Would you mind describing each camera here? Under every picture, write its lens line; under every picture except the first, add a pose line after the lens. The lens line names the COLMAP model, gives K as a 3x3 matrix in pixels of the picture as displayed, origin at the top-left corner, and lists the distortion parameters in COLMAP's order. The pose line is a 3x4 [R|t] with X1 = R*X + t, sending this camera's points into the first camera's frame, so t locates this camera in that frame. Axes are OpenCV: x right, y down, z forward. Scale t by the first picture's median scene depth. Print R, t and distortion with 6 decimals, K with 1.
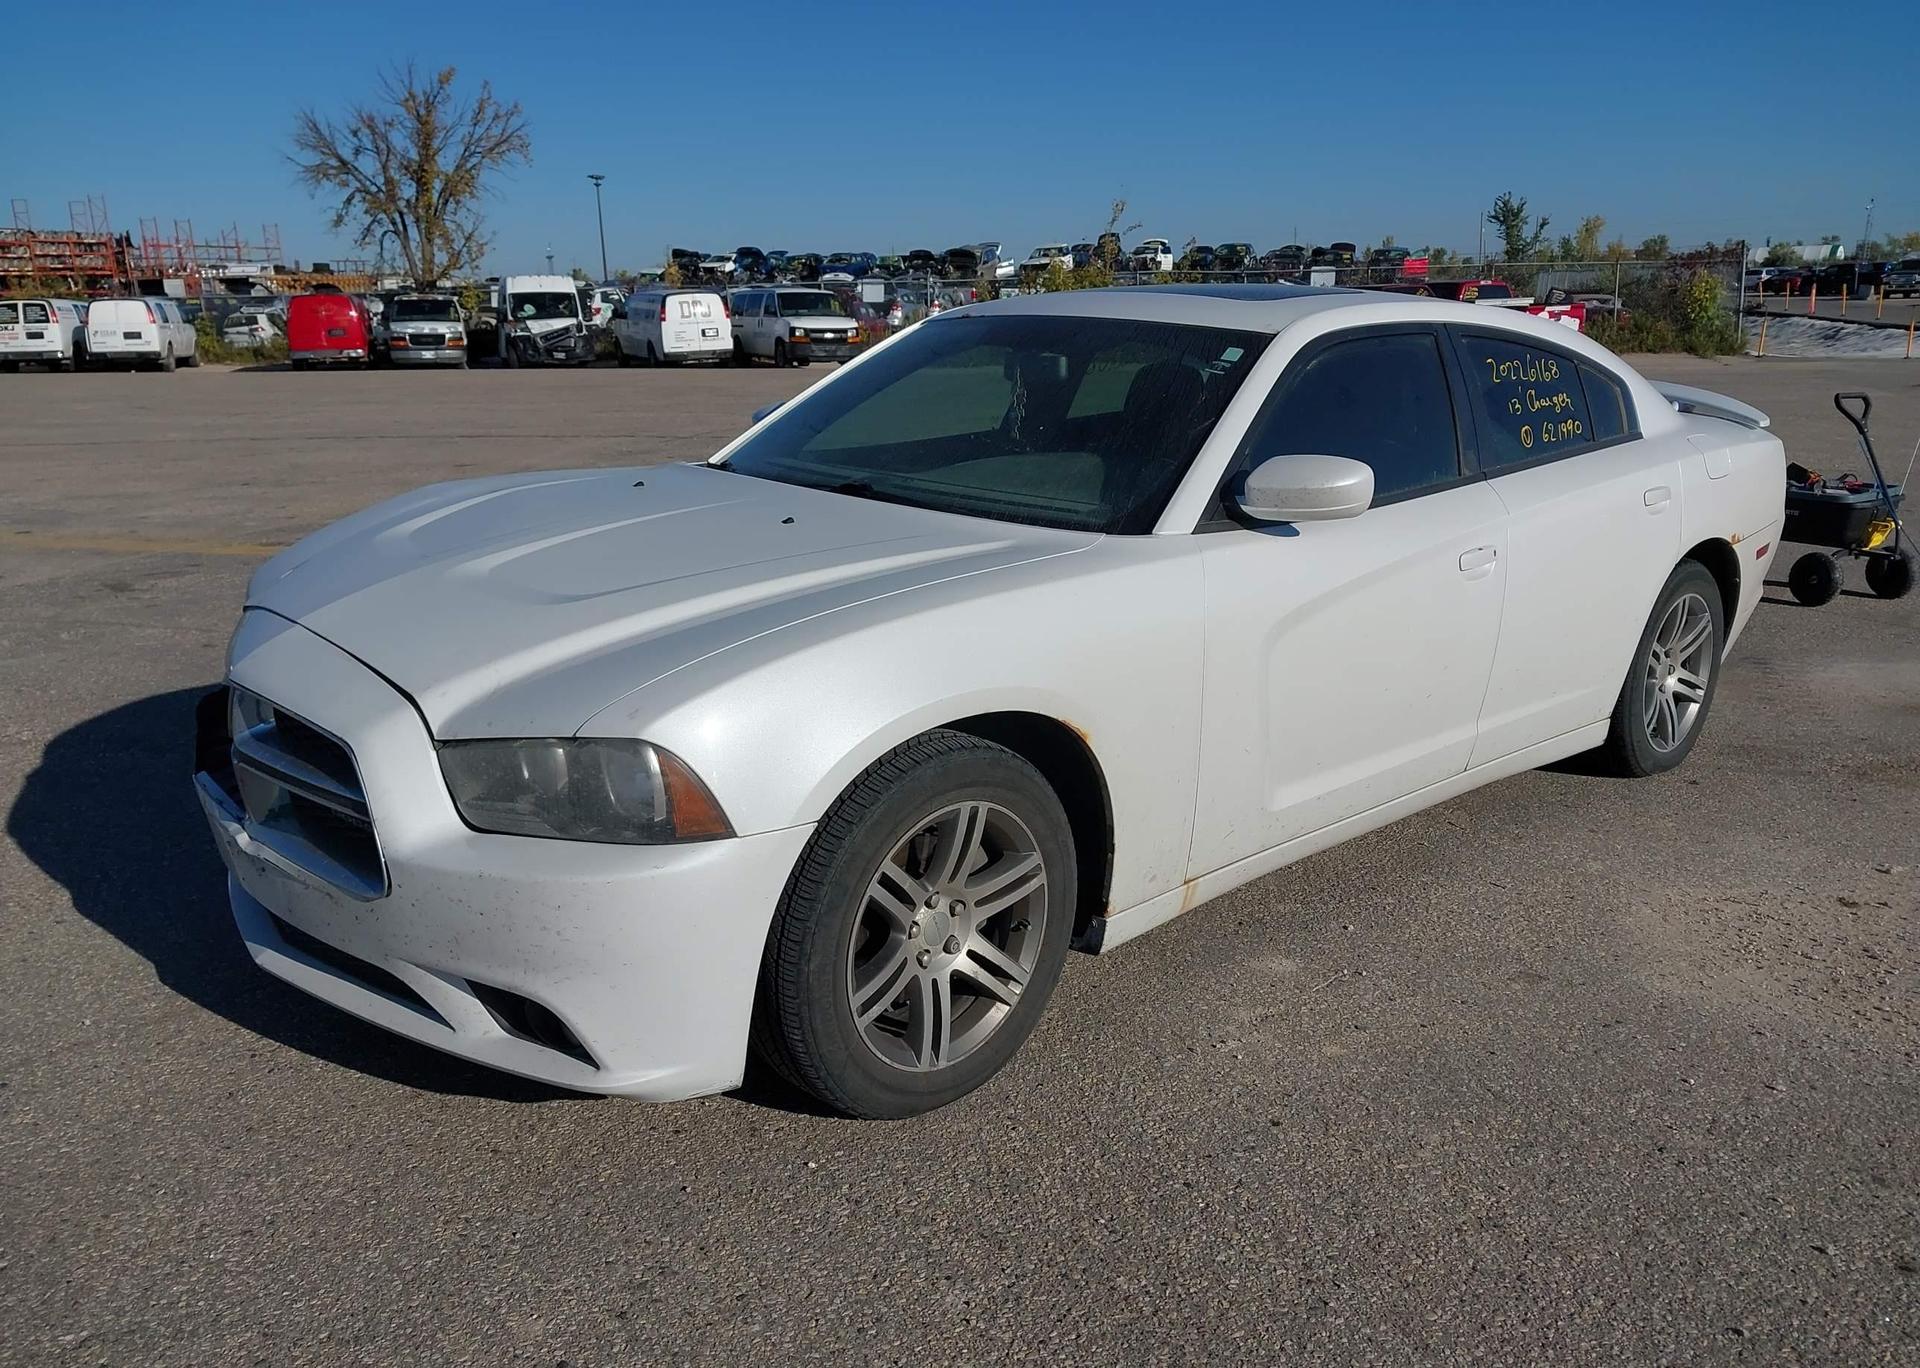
lens RADIAL K [[1512.6, 0, 951.8], [0, 1512.6, 720.8], [0, 0, 1]] dist [0.050391, -0.074690]
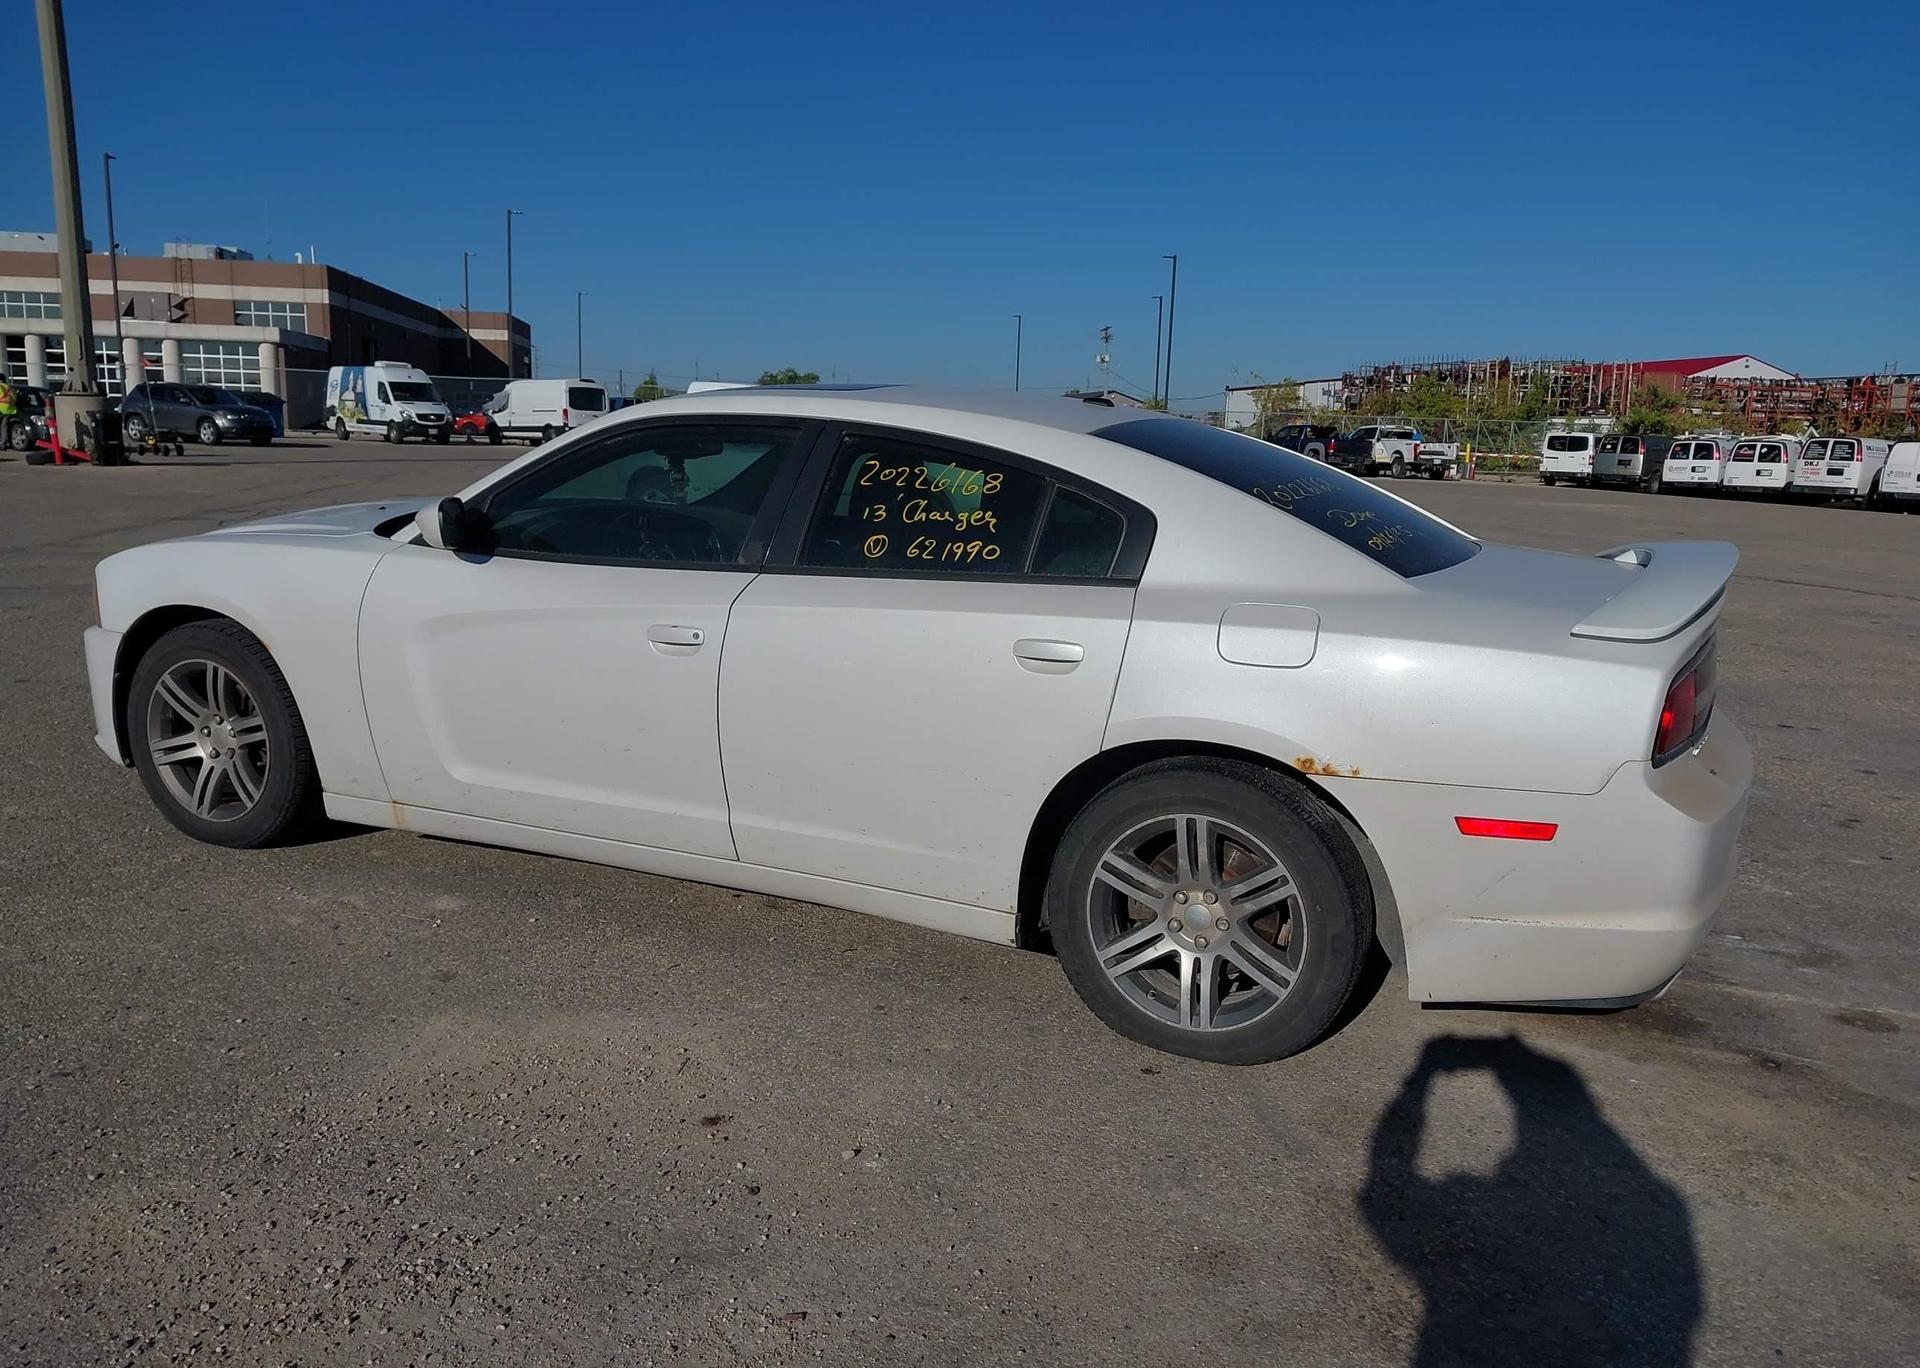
lens RADIAL K [[1512.6, 0, 944.4], [0, 1512.6, 710.6], [0, 0, 1]] dist [0.050391, -0.074690]
pose [[0.384119, 0.198743, -0.901640, 0.133737], [-0.284343, 0.954557, 0.089271, -0.019954], [0.878409, 0.222084, 0.423175, 0.072318]]
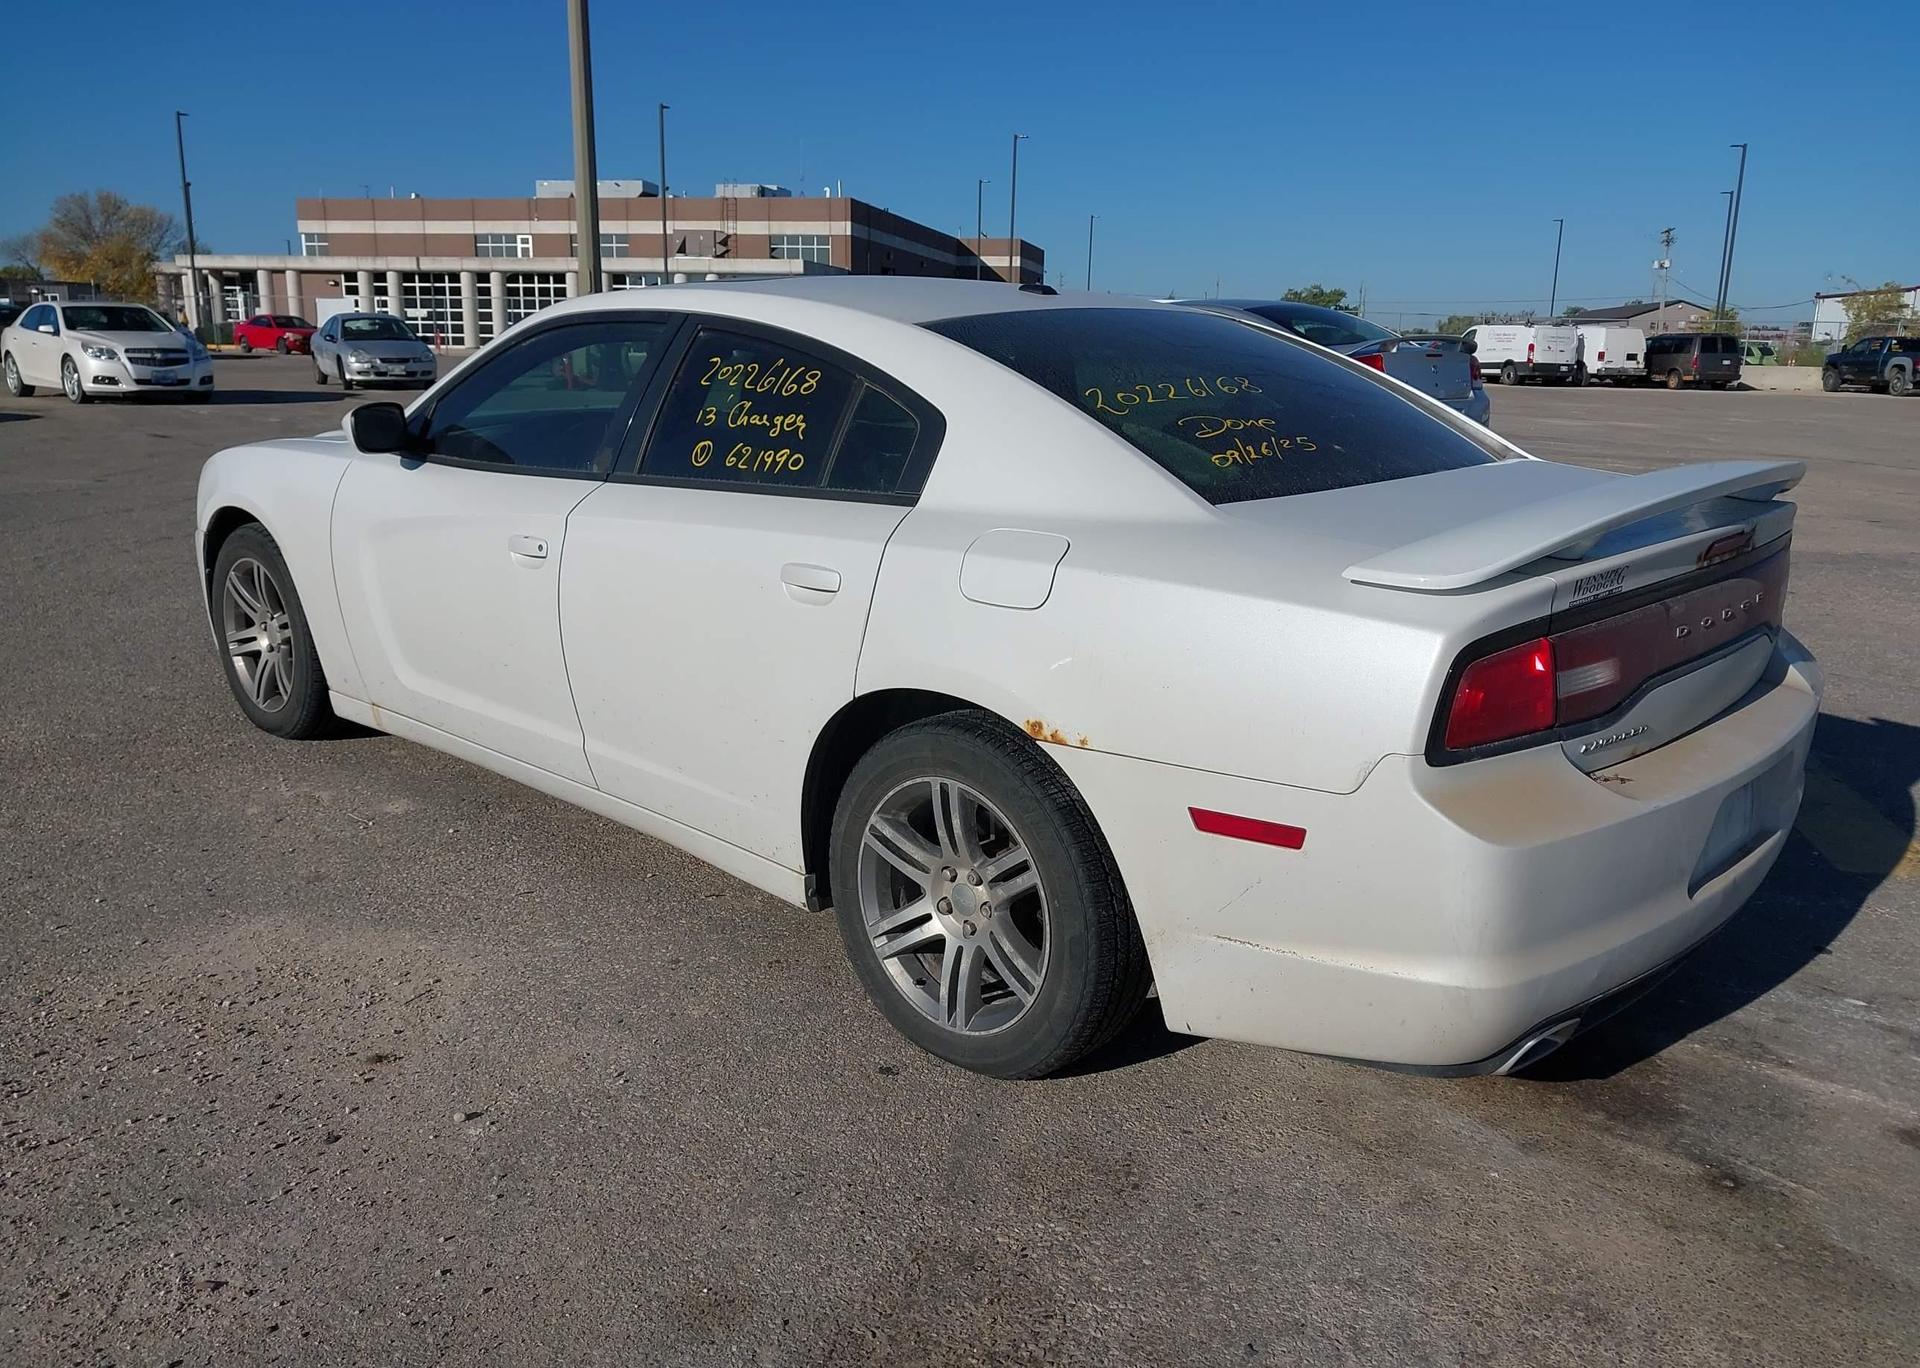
lens RADIAL K [[1512.6, 0, 944.9], [0, 1512.6, 717.5], [0, 0, 1]] dist [0.050391, -0.074690]
pose [[0.057203, 0.261266, -0.963570, 0.131438], [-0.287579, 0.928555, 0.234699, -0.030728], [0.956047, 0.263677, 0.128251, 0.114114]]
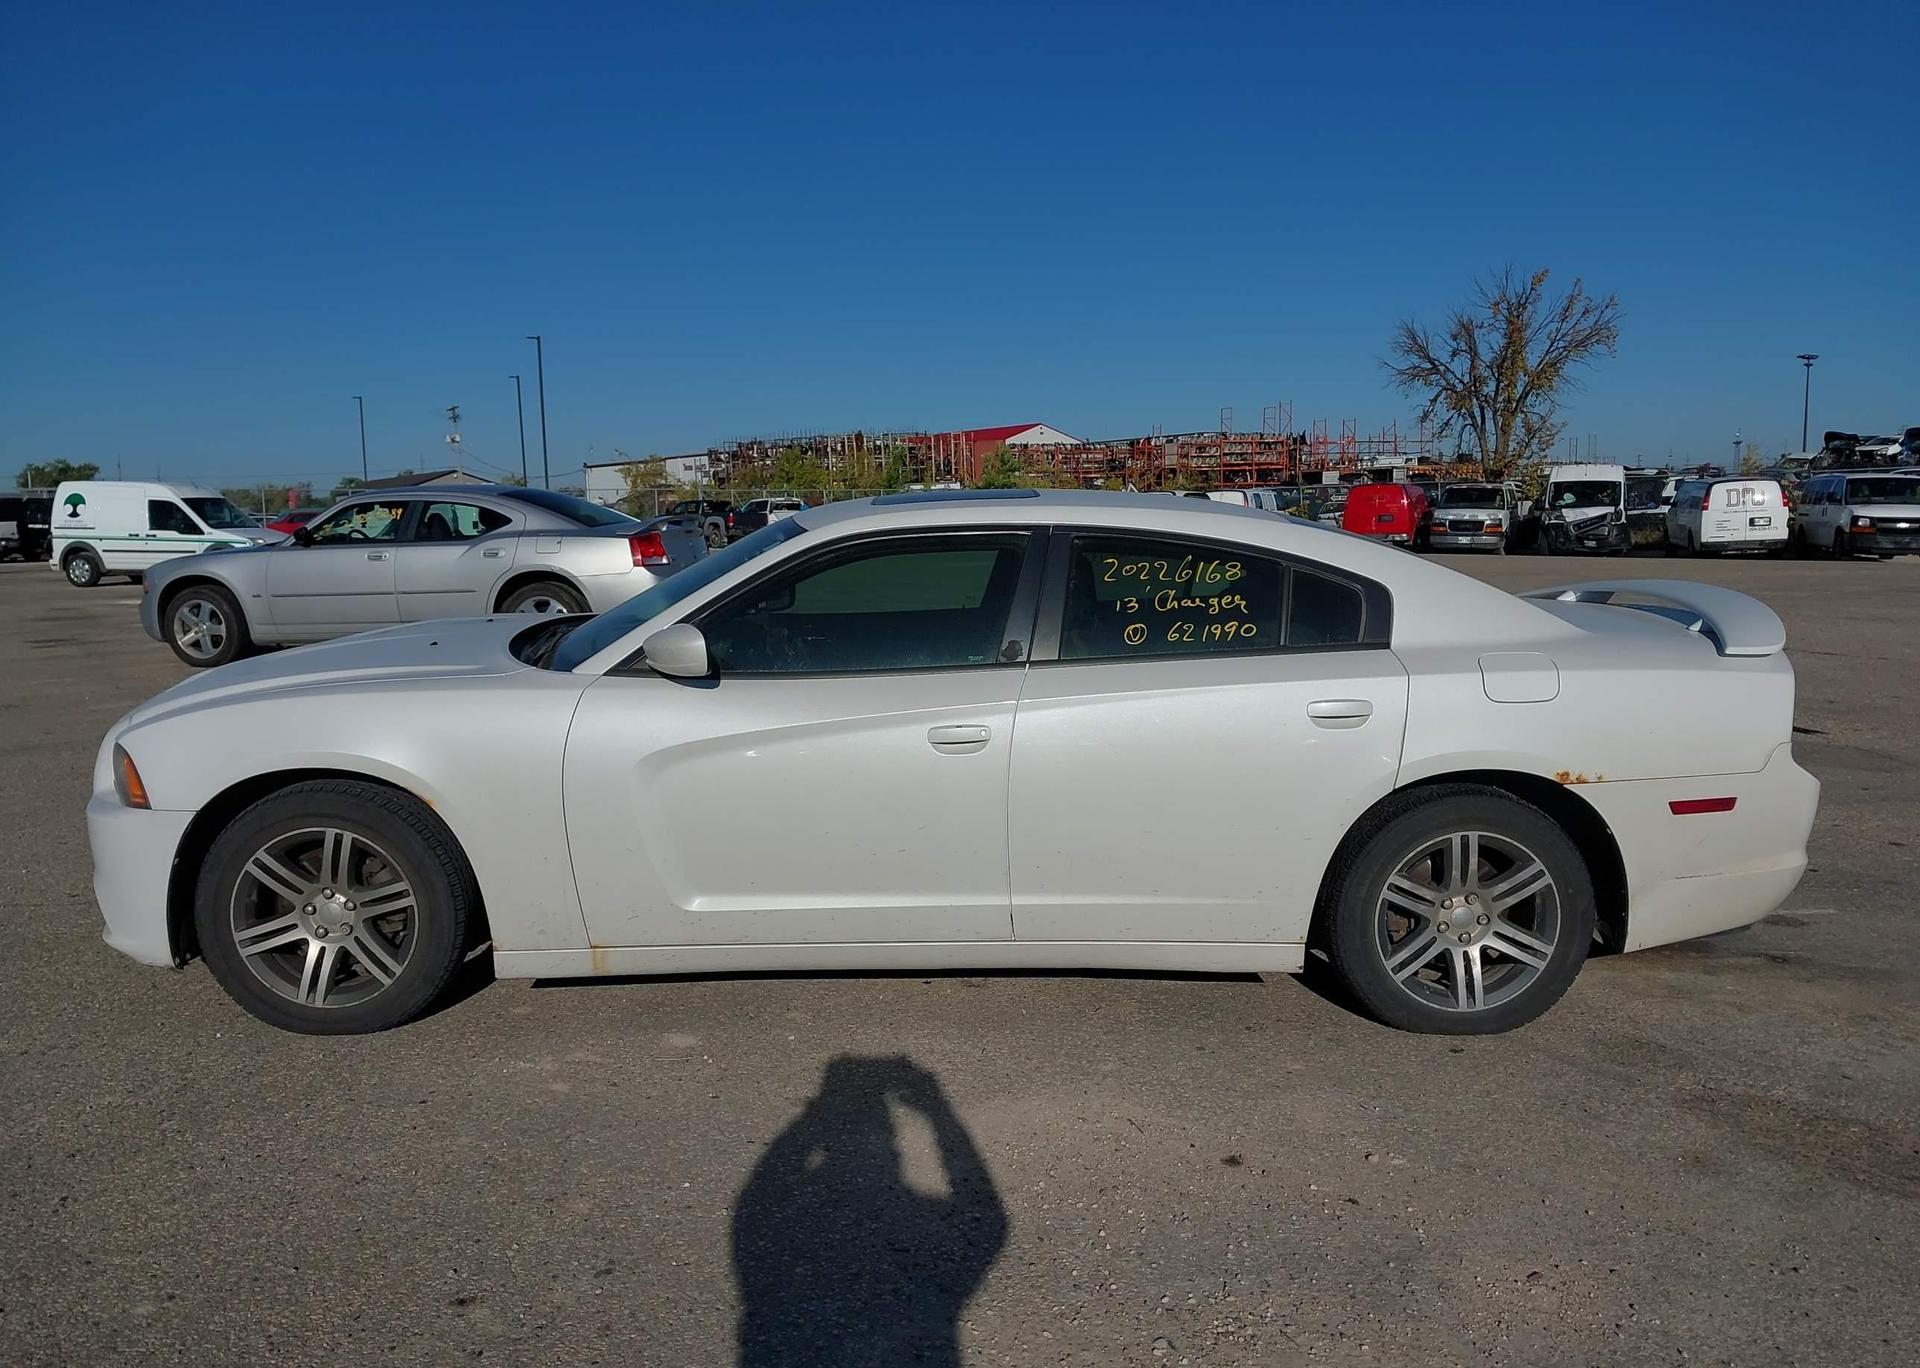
lens RADIAL K [[1512.6, 0, 942.9], [0, 1512.6, 732.2], [0, 0, 1]] dist [0.050391, -0.074690]
pose [[0.735137, 0.104662, -0.669791, 0.104432], [-0.177616, 0.983233, -0.041305, -0.006158], [0.654237, 0.149331, 0.741400, 0.018725]]
